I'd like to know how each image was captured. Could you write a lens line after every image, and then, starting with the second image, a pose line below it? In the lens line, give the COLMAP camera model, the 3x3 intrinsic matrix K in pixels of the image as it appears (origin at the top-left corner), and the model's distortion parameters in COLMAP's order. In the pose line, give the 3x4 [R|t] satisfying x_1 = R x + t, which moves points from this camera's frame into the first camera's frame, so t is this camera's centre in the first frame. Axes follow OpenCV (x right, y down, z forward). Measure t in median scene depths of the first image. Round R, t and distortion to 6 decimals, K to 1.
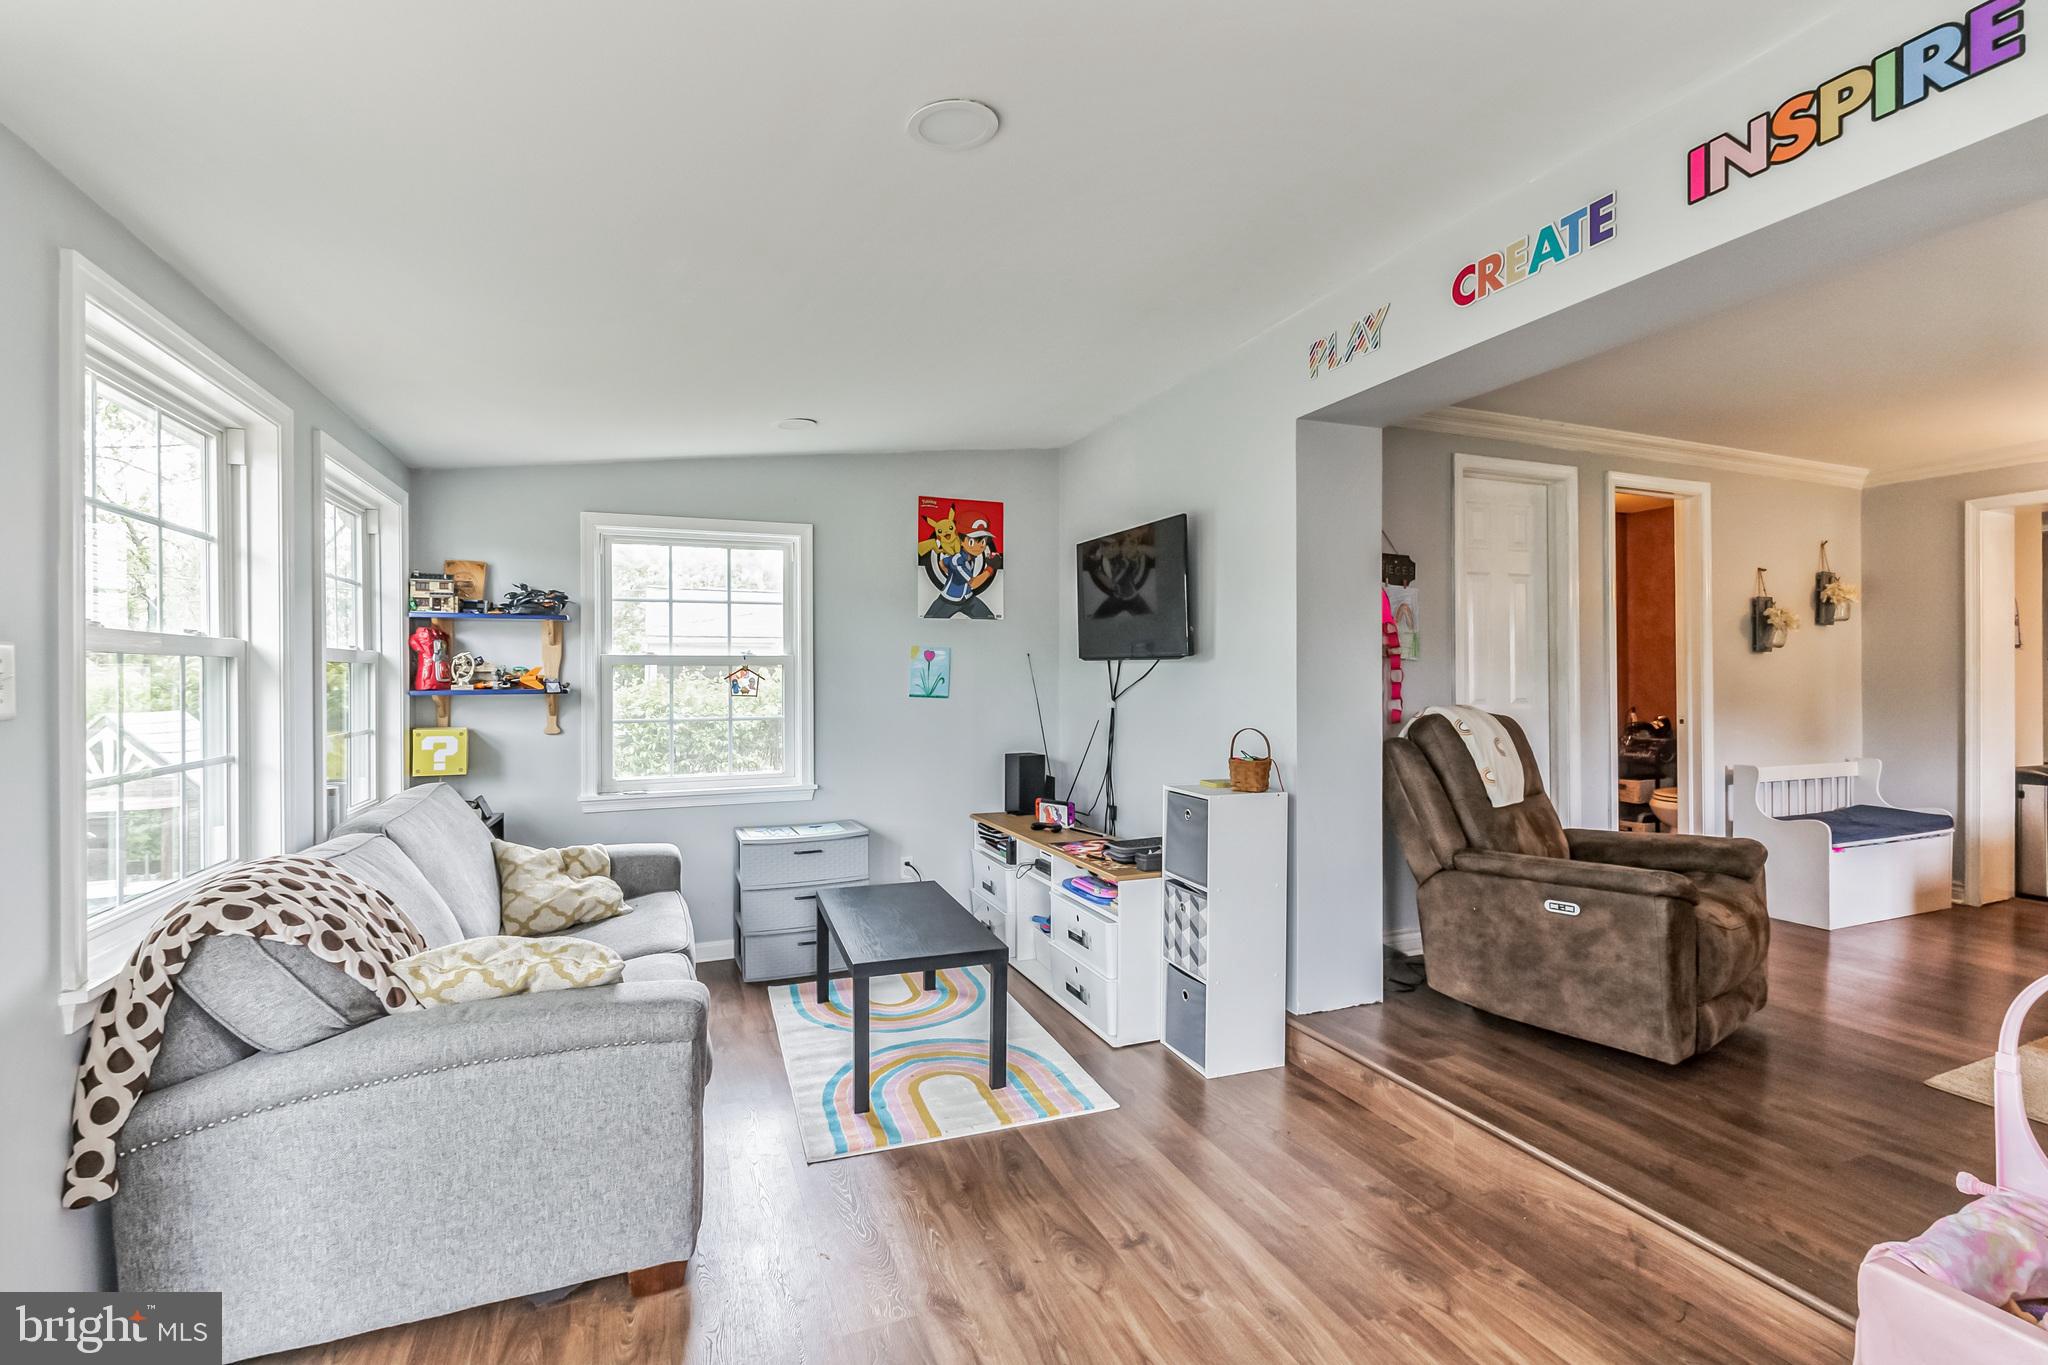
lens RADIAL K [[907.7, 0, 1024.0], [0, 907.7, 682.5], [0, 0, 1]] dist [-0.000920, -0.000179]
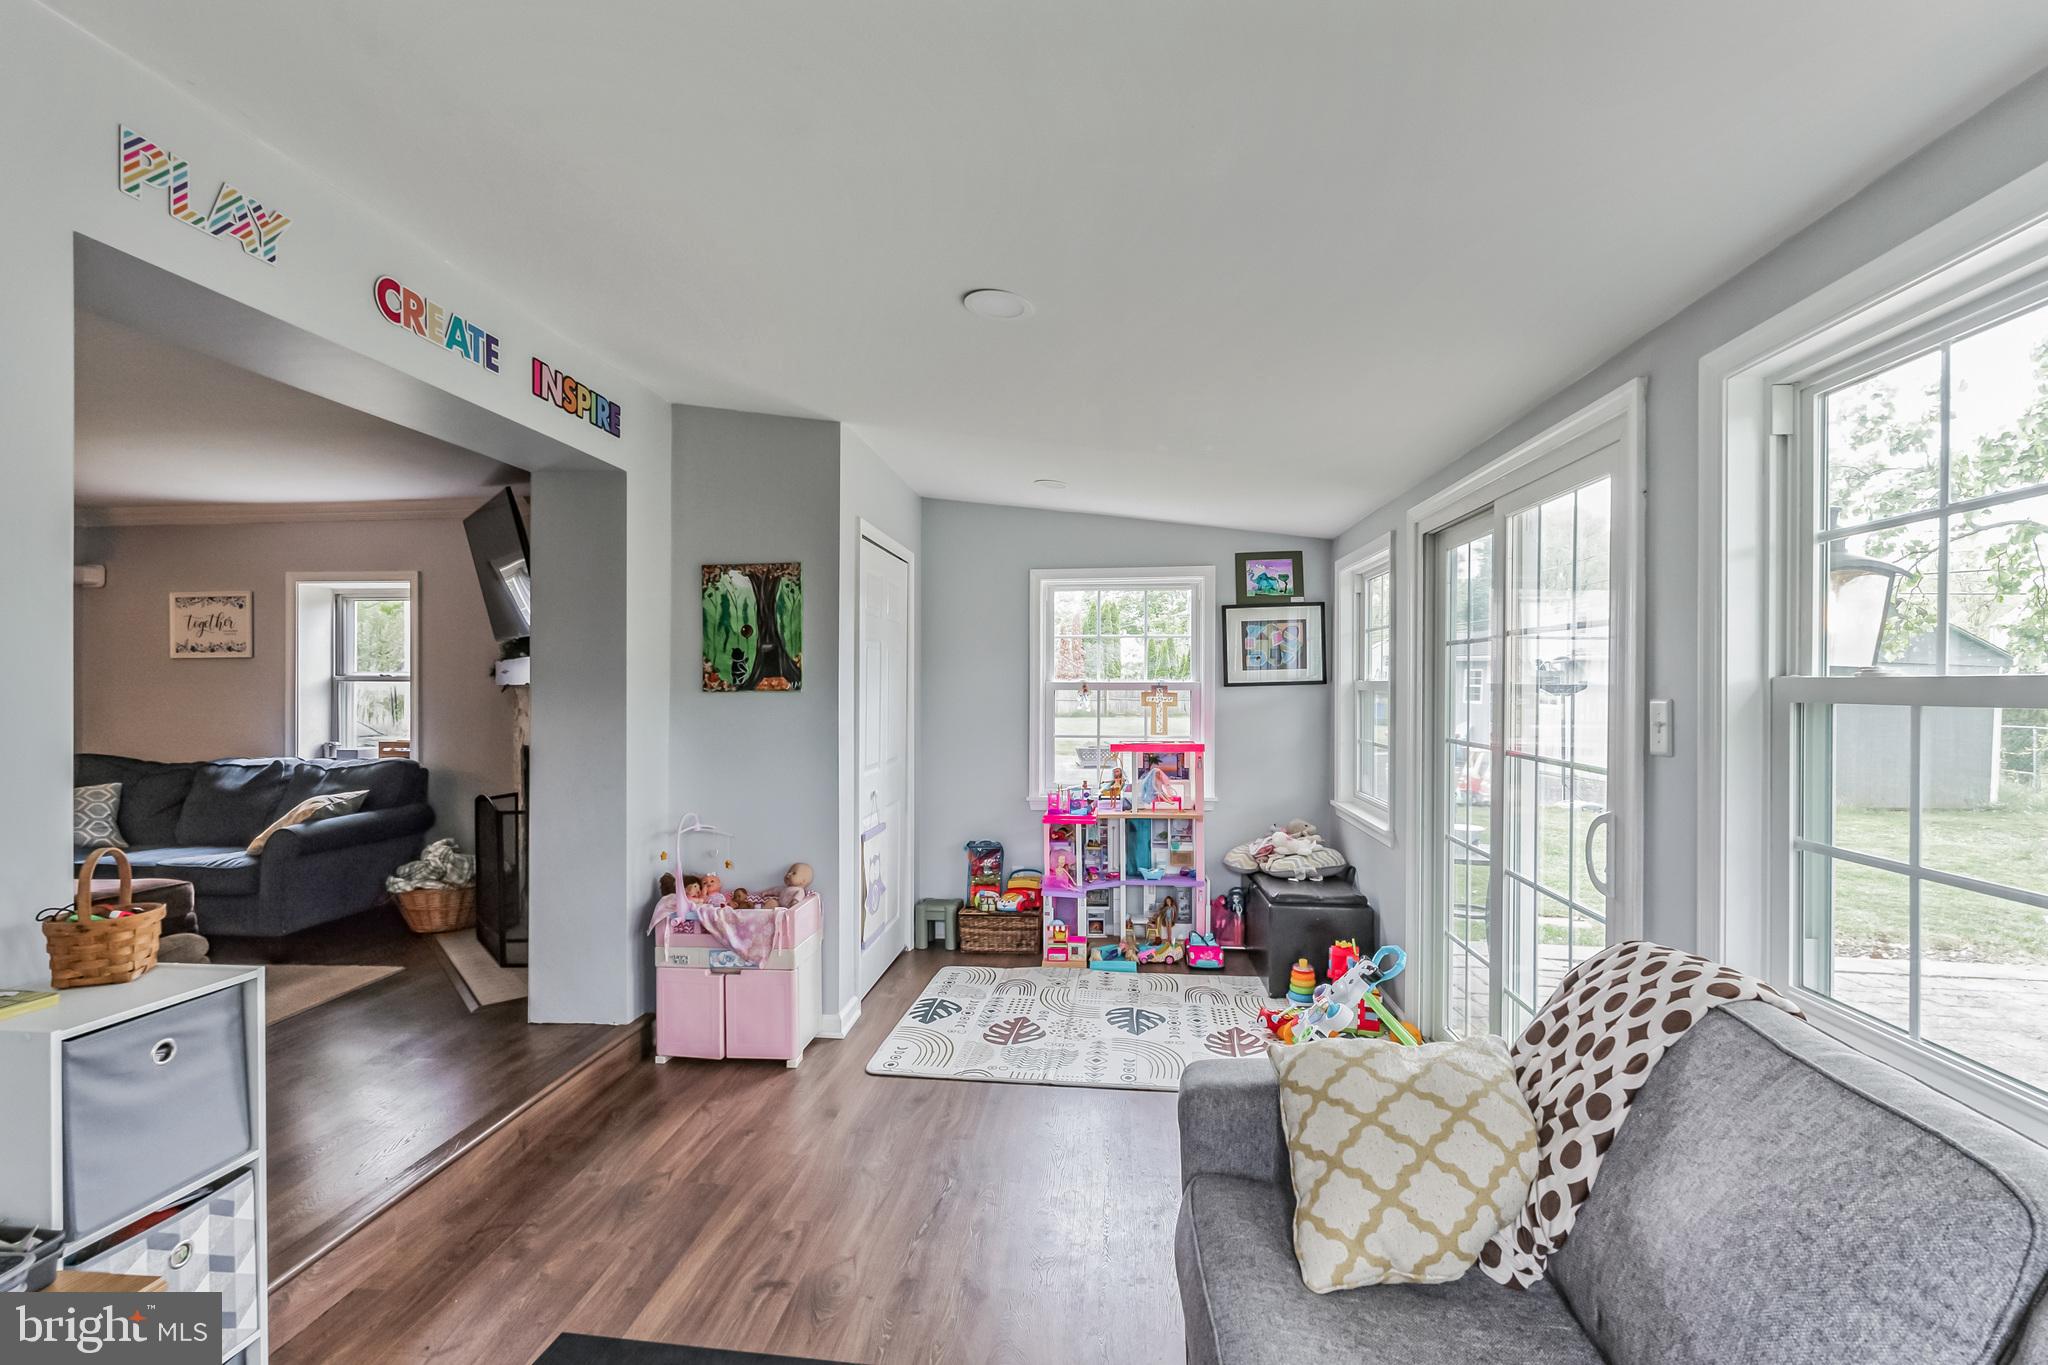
lens RADIAL K [[938.4, 0, 1013.3], [0, 938.4, 690.1], [0, 0, 1]] dist [-0.001941, -0.000924]
pose [[-0.878589, -0.000098, 0.477579, -0.535724], [0.003895, 0.999965, 0.007370, -0.045264], [-0.477563, 0.008336, -0.878558, 1.570772]]
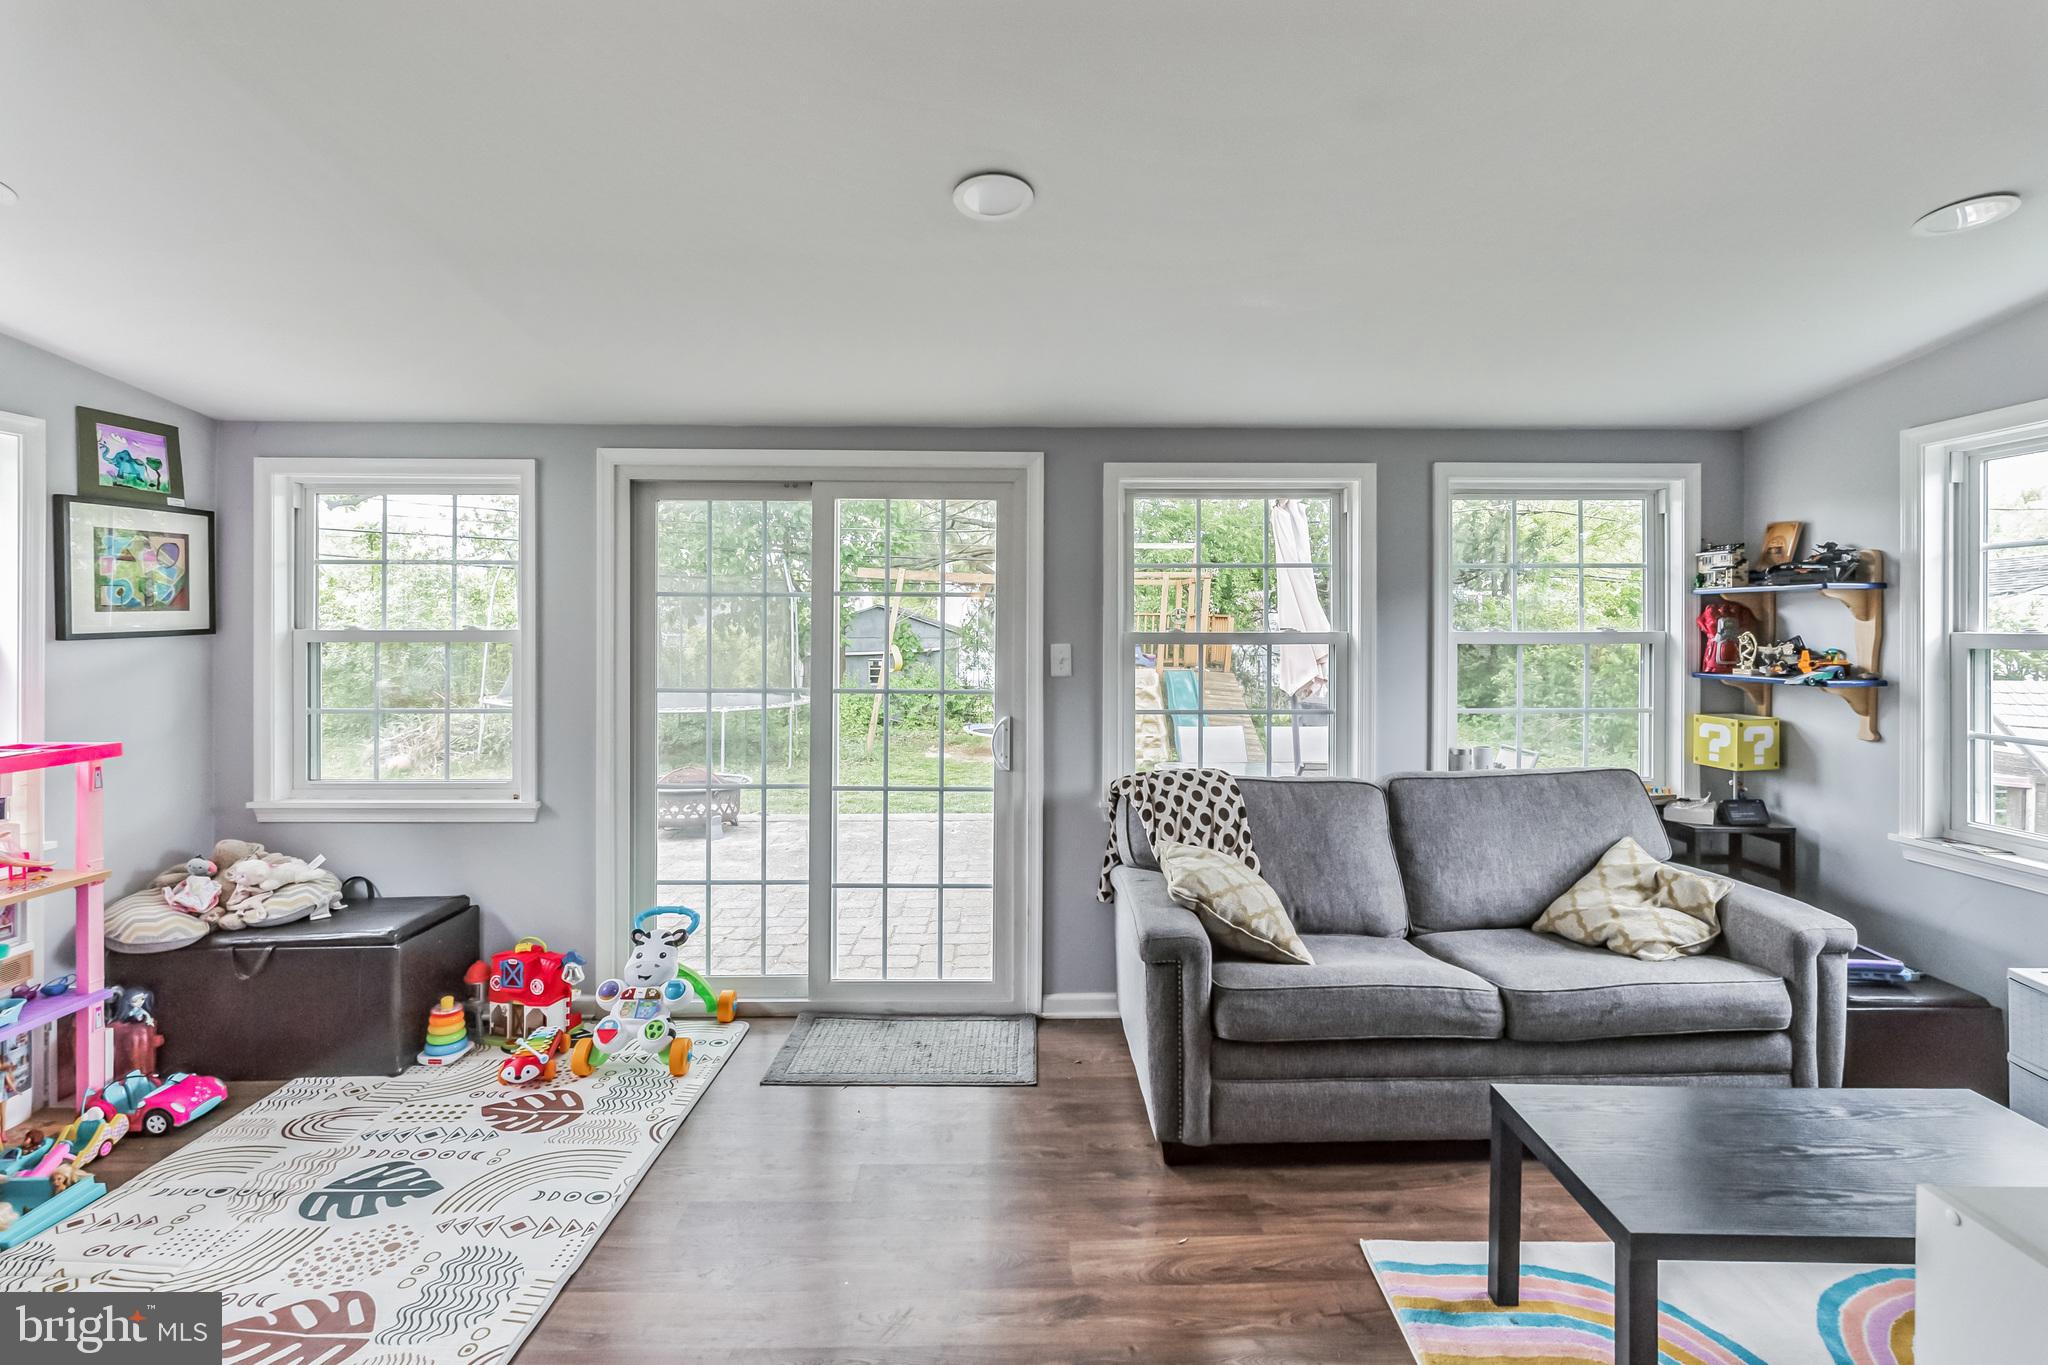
lens RADIAL K [[939.7, 0, 1031.0], [0, 939.7, 628.1], [0, 0, 1]] dist [-0.000893, -0.000483]
pose [[-0.368154, 0.005518, -0.929749, 0.717171], [-0.002406, 0.999973, 0.006887, -0.061785], [0.929762, 0.004773, -0.368131, 1.051050]]
